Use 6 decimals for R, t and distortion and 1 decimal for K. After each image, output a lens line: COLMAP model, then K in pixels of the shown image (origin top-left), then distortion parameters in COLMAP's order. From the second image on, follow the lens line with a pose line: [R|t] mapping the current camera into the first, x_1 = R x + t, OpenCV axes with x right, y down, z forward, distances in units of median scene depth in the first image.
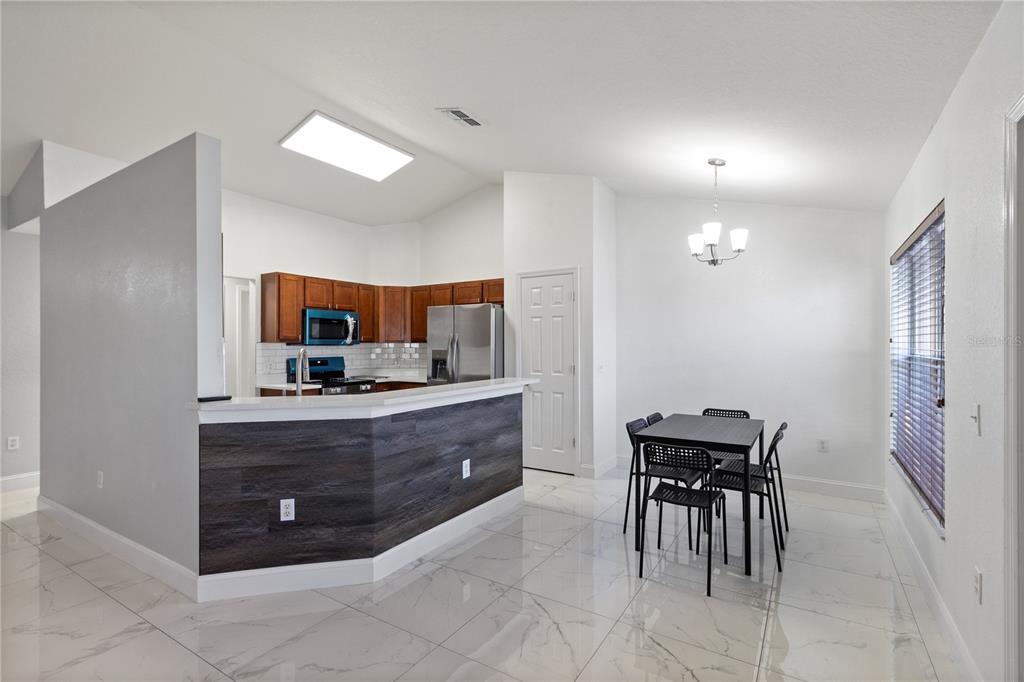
lens RADIAL K [[481.7, 0, 508.7], [0, 481.7, 346.6], [0, 0, 1]] dist [0.011227, -0.000182]
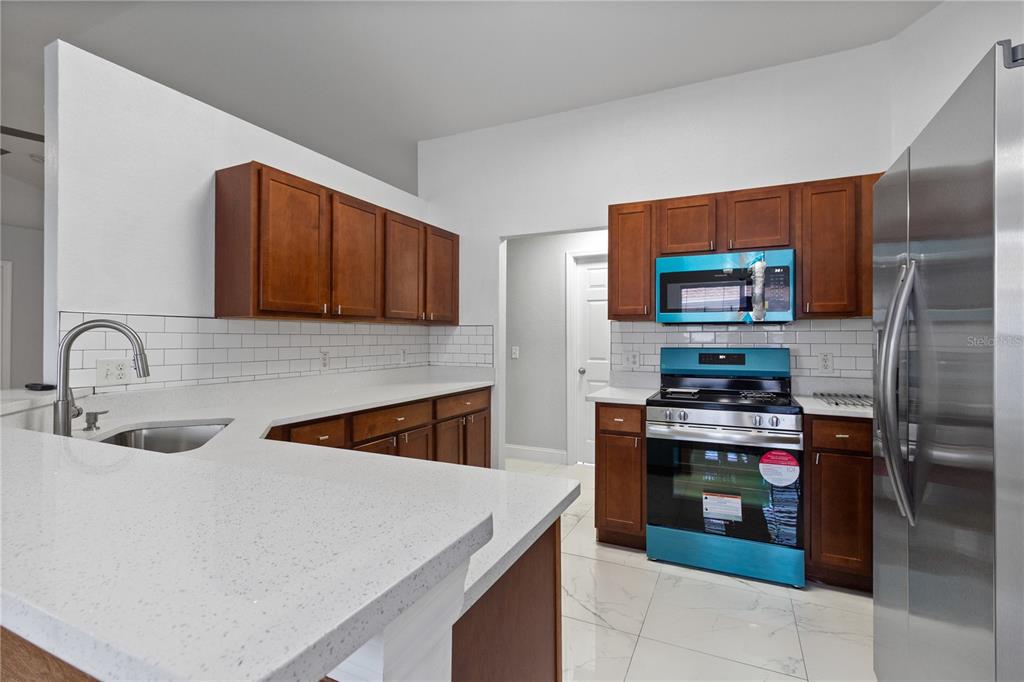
lens RADIAL K [[481.7, 0, 507.5], [0, 481.7, 338.6], [0, 0, 1]] dist [0.011227, -0.000182]
pose [[0.108337, 0.003014, -0.994110, 0.100874], [-0.003953, 0.999989, 0.002601, 0.012110], [0.994106, 0.003648, 0.108347, 0.713139]]
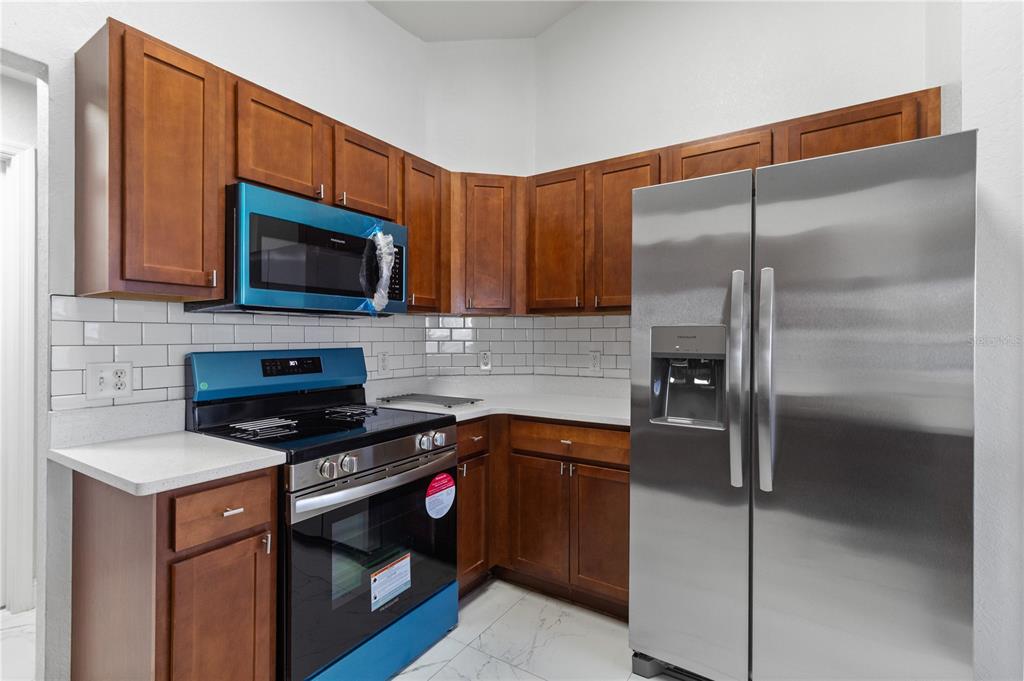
lens RADIAL K [[481.7, 0, 515.1], [0, 481.7, 338.8], [0, 0, 1]] dist [0.011227, -0.000182]
pose [[0.999935, 0.003563, -0.010847, -0.230355], [-0.003561, 0.999994, 0.000166, 0.014171], [0.010848, -0.000127, 0.999941, 0.655390]]
